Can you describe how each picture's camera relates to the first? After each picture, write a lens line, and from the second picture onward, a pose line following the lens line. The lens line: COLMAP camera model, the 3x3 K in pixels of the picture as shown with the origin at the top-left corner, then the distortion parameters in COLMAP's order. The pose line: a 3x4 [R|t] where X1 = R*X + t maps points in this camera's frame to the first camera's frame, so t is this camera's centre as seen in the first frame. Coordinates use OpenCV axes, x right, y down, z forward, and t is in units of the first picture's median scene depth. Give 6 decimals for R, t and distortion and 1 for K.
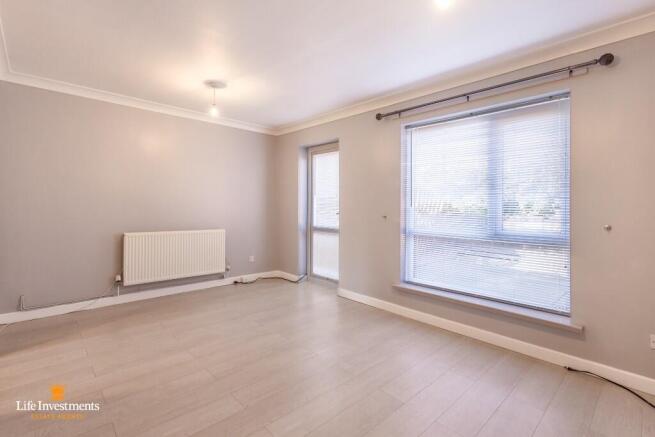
lens RADIAL K [[299.7, 0, 327.5], [0, 299.7, 218.5], [0, 0, 1]] dist [0.008731, -0.000289]
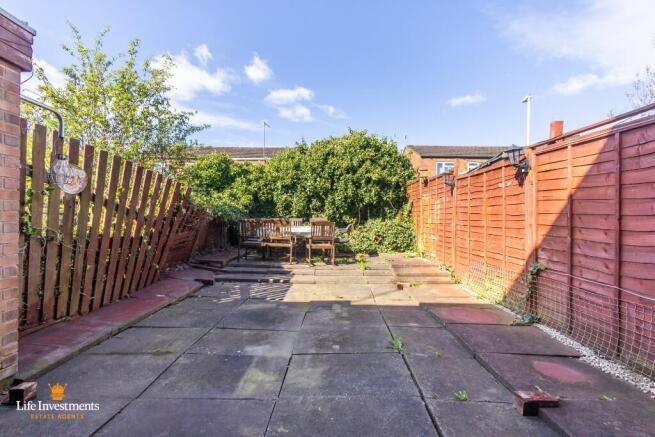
lens RADIAL K [[299.7, 0, 327.5], [0, 299.7, 218.5], [0, 0, 1]] dist [0.008731, -0.000289]
pose [[0.704841, -0.005228, 0.709346, 0.532824], [0.020413, 0.999708, -0.012916, 0.015566], [-0.709071, 0.023584, 0.704742, 1.141506]]
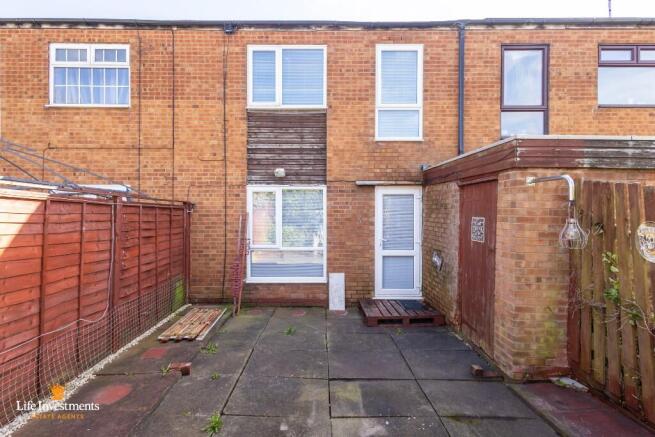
lens RADIAL K [[299.7, 0, 327.5], [0, 299.7, 218.5], [0, 0, 1]] dist [0.008731, -0.000289]
pose [[-0.684510, -0.009781, -0.728938, 1.689831], [-0.032577, 0.999322, 0.017182, -0.186398], [0.728275, 0.035508, -0.684364, 2.376792]]
